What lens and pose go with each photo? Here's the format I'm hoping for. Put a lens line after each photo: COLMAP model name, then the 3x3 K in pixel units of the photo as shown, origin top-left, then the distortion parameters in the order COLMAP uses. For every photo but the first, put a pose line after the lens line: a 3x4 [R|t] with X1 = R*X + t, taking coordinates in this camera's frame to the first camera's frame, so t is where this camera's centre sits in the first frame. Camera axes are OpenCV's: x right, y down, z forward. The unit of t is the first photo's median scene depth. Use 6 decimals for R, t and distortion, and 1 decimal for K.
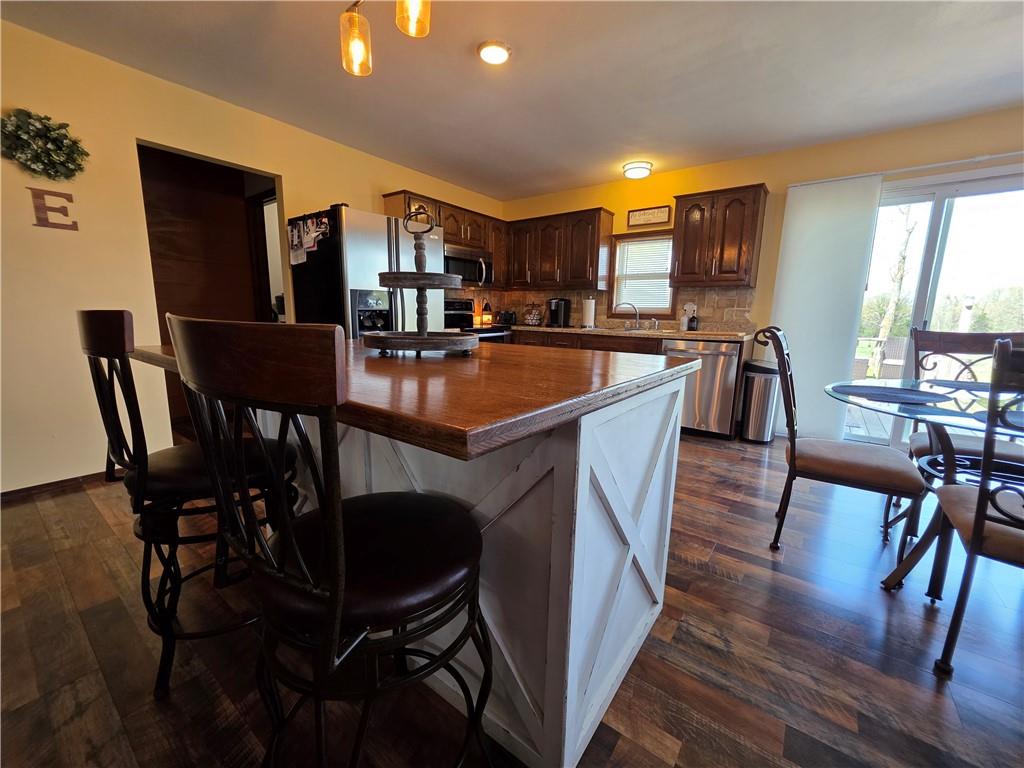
lens RADIAL K [[411.7, 0, 514.0], [0, 411.7, 386.7], [0, 0, 1]] dist [-0.000129, -0.000844]
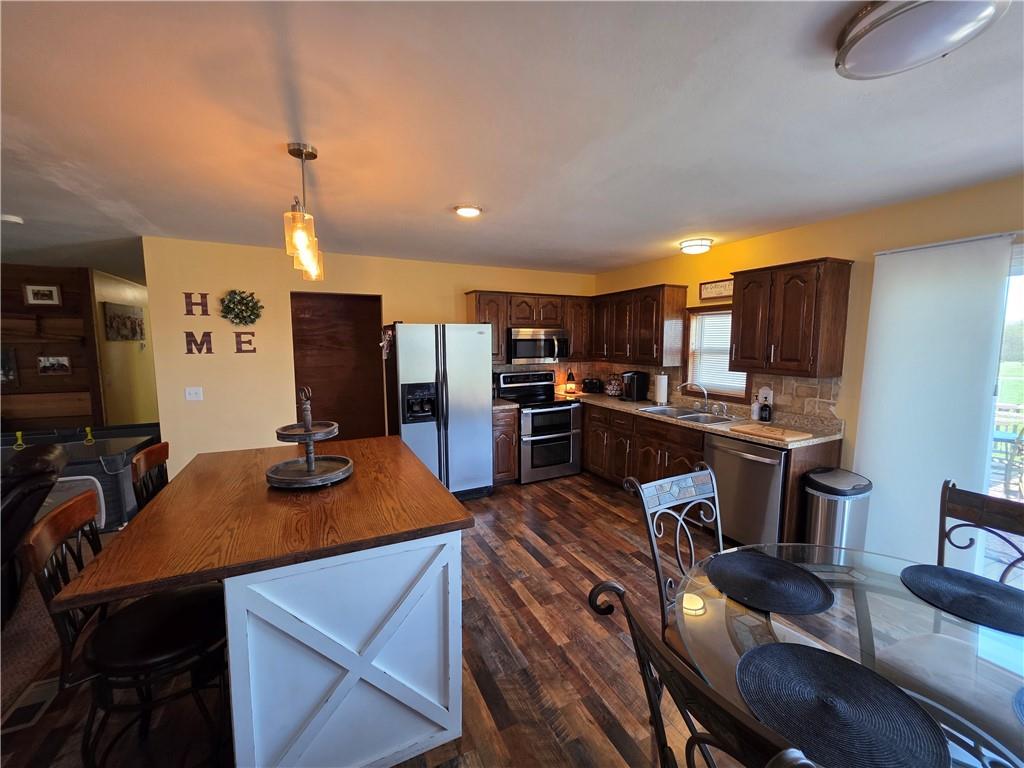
lens RADIAL K [[411.7, 0, 517.9], [0, 411.7, 384.7], [0, 0, 1]] dist [-0.000129, -0.000844]
pose [[0.887874, 0.031637, -0.458998, 0.375141], [-0.065061, 0.996241, -0.057186, -0.130342], [0.455463, 0.080636, 0.886595, 0.010941]]
